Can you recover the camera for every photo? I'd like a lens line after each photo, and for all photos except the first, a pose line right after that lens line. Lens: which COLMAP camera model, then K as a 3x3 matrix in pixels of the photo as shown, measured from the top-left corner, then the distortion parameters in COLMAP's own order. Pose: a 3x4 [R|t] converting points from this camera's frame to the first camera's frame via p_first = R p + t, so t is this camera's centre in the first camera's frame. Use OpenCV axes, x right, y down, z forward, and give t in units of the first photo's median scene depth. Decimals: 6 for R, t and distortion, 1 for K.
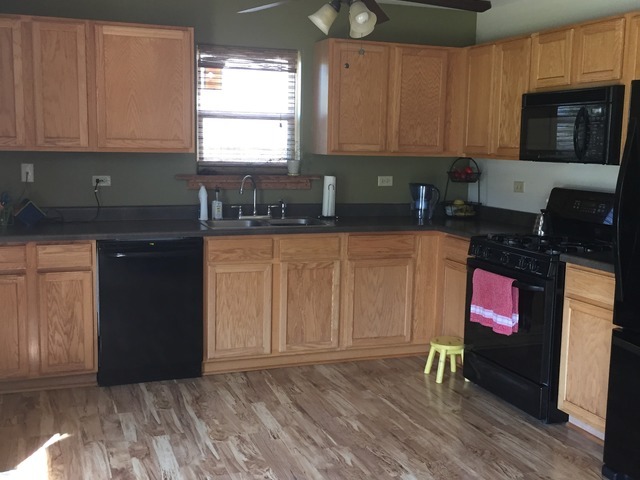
lens RADIAL K [[720.7, 0, 321.9], [0, 720.7, 243.6], [0, 0, 1]] dist [0.028341, 0.000000]
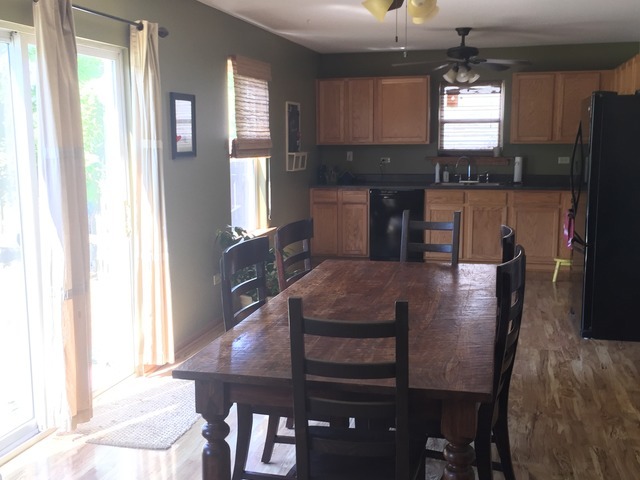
lens RADIAL K [[720.7, 0, 317.1], [0, 720.7, 240.8], [0, 0, 1]] dist [0.028341, 0.000000]
pose [[0.818058, 0.056630, -0.572341, 0.596988], [-0.057076, 0.998222, 0.017189, 0.093688], [0.572297, 0.018606, 0.819835, -0.588961]]
